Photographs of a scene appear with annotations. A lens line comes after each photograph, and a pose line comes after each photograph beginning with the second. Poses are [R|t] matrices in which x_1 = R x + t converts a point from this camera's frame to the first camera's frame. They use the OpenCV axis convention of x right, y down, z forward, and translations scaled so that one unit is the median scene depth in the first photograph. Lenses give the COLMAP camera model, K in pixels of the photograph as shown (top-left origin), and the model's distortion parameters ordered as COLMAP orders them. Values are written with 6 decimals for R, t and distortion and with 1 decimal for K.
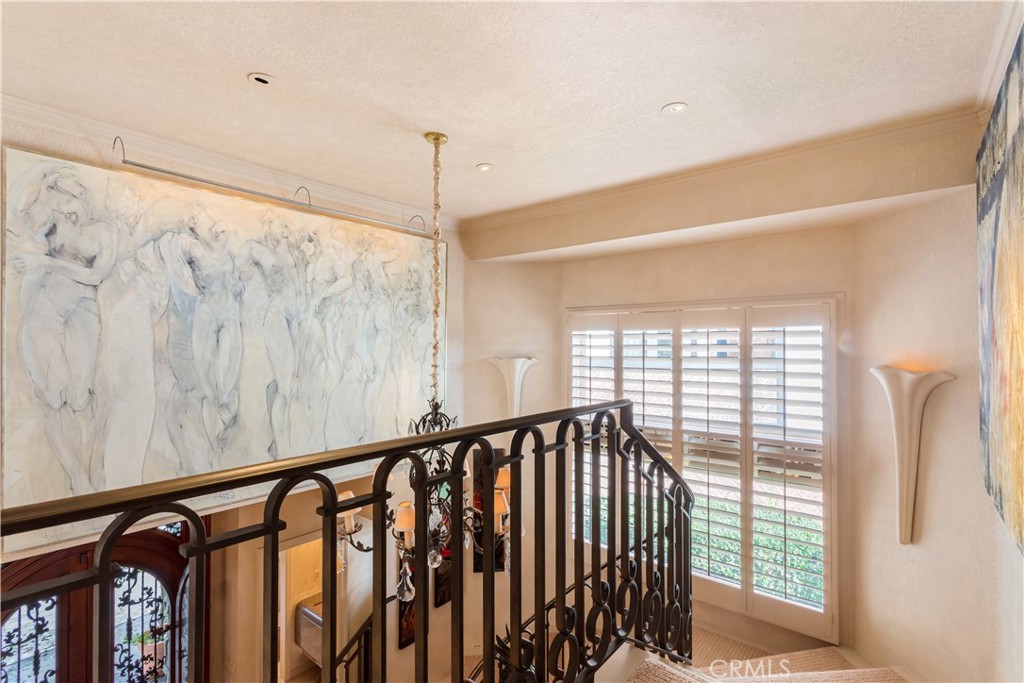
lens RADIAL K [[484.0, 0, 516.0], [0, 484.0, 339.8], [0, 0, 1]] dist [-0.001410, 0.001448]
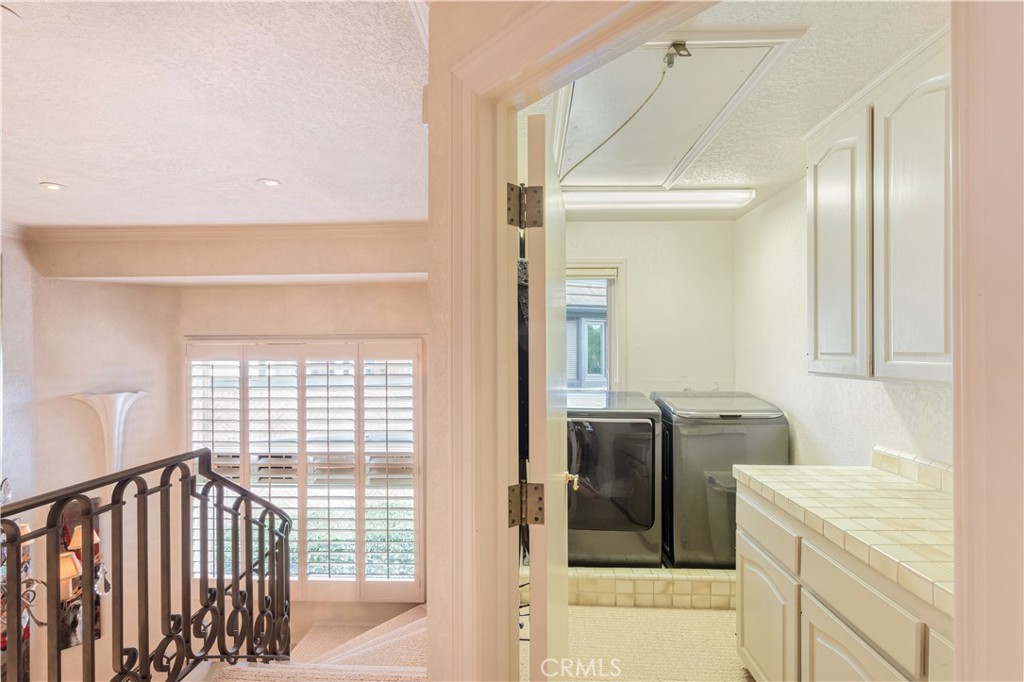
lens RADIAL K [[484.0, 0, 506.7], [0, 484.0, 353.8], [0, 0, 1]] dist [-0.001410, 0.001448]
pose [[0.802860, -0.009098, 0.596098, 0.060597], [0.002044, 0.999920, 0.012508, -0.055814], [-0.596164, -0.008824, 0.802814, -0.167618]]
